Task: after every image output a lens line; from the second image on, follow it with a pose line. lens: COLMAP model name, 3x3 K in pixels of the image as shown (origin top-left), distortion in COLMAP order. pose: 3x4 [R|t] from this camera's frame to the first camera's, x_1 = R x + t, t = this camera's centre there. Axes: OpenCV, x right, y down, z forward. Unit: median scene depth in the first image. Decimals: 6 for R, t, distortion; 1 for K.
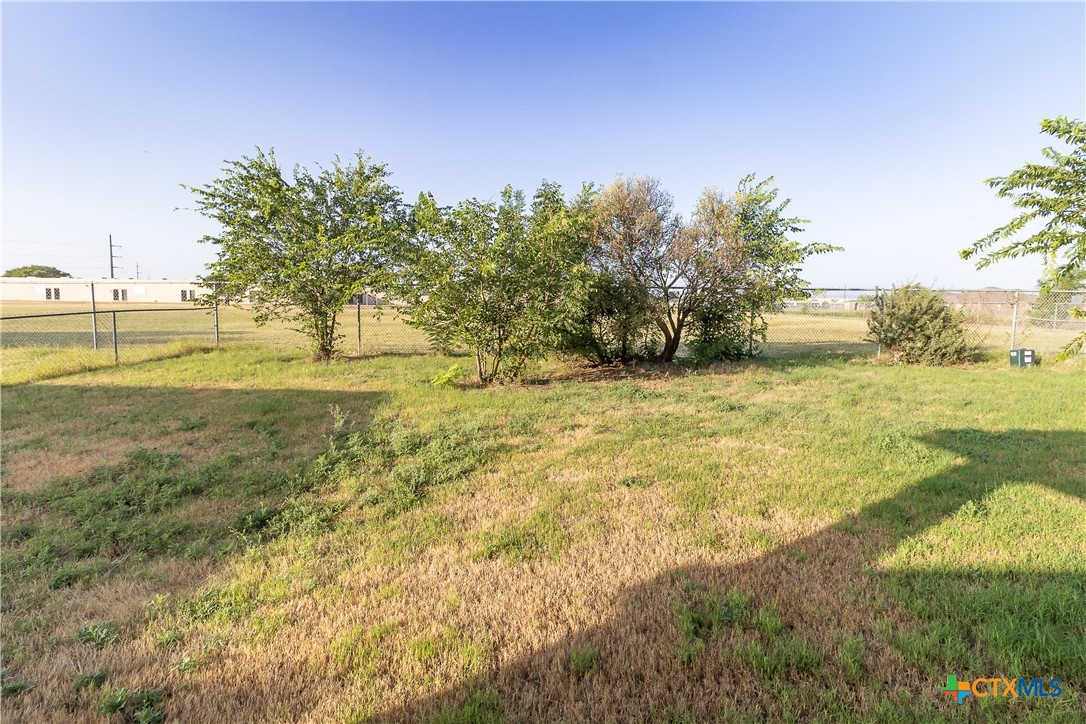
lens RADIAL K [[502.7, 0, 549.0], [0, 502.7, 347.5], [0, 0, 1]] dist [-0.002439, -0.000497]
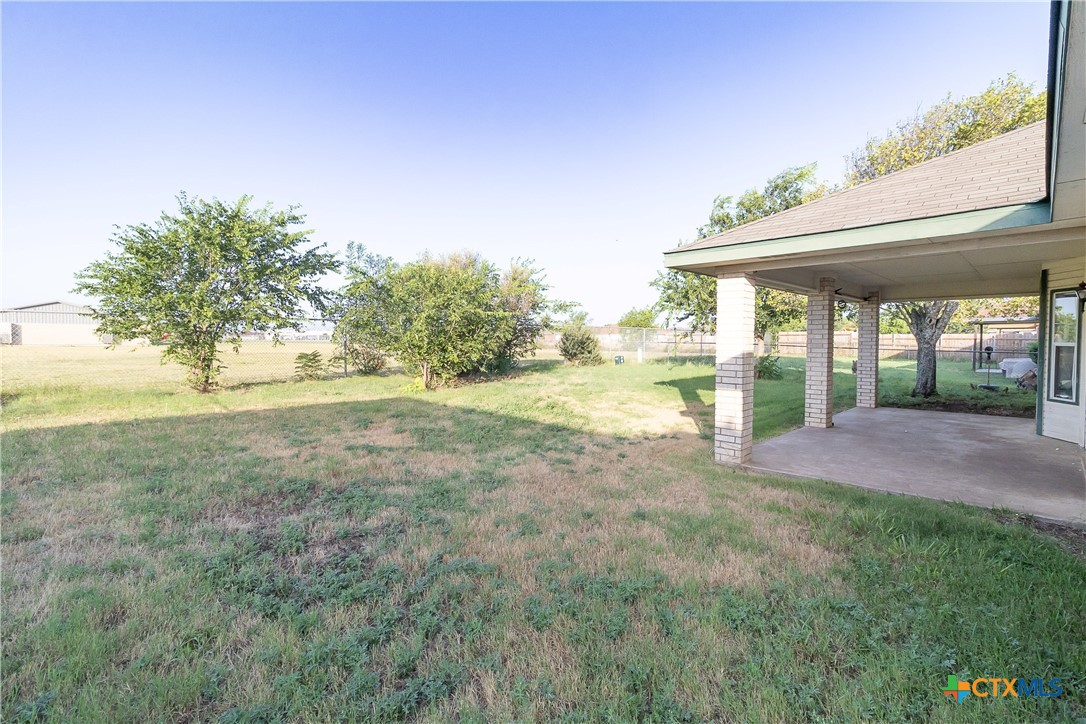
lens RADIAL K [[502.7, 0, 549.0], [0, 502.7, 347.5], [0, 0, 1]] dist [-0.002439, -0.000497]
pose [[0.686653, -0.023879, 0.726593, -0.764539], [0.071905, 0.996790, -0.035194, 0.021398], [-0.723420, 0.076412, 0.686166, -0.195542]]
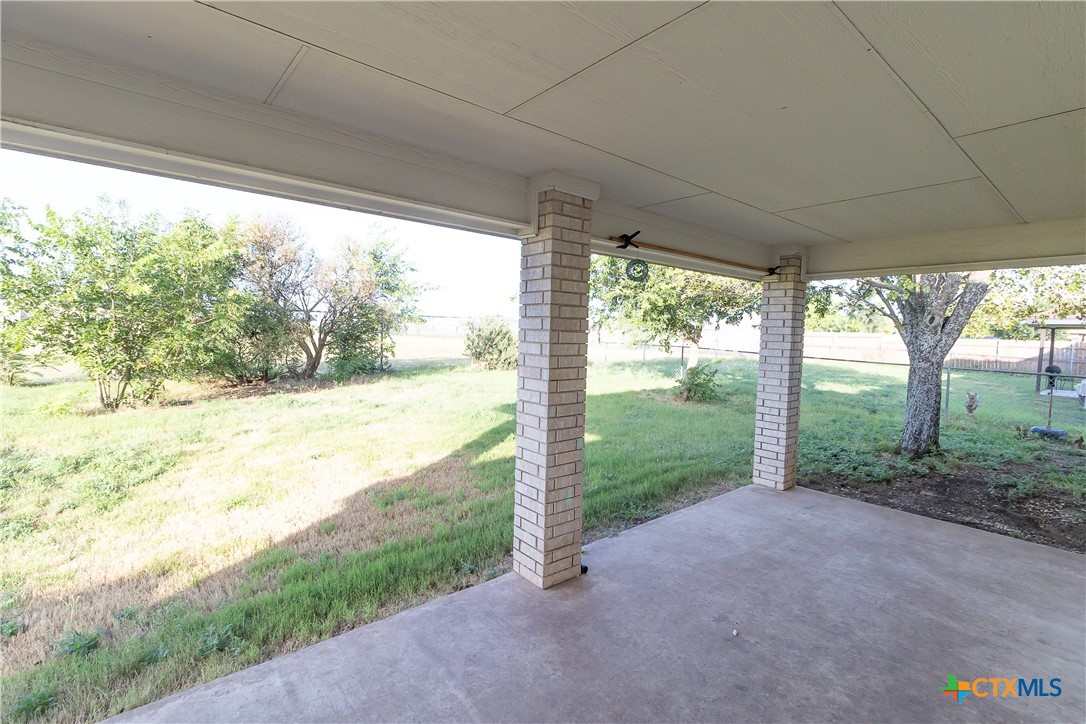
lens RADIAL K [[502.7, 0, 549.0], [0, 502.7, 347.5], [0, 0, 1]] dist [-0.002439, -0.000497]
pose [[0.746277, -0.012954, 0.665510, -0.115360], [0.041810, 0.998749, -0.027444, 0.015188], [-0.664321, 0.048305, 0.745884, -0.192419]]
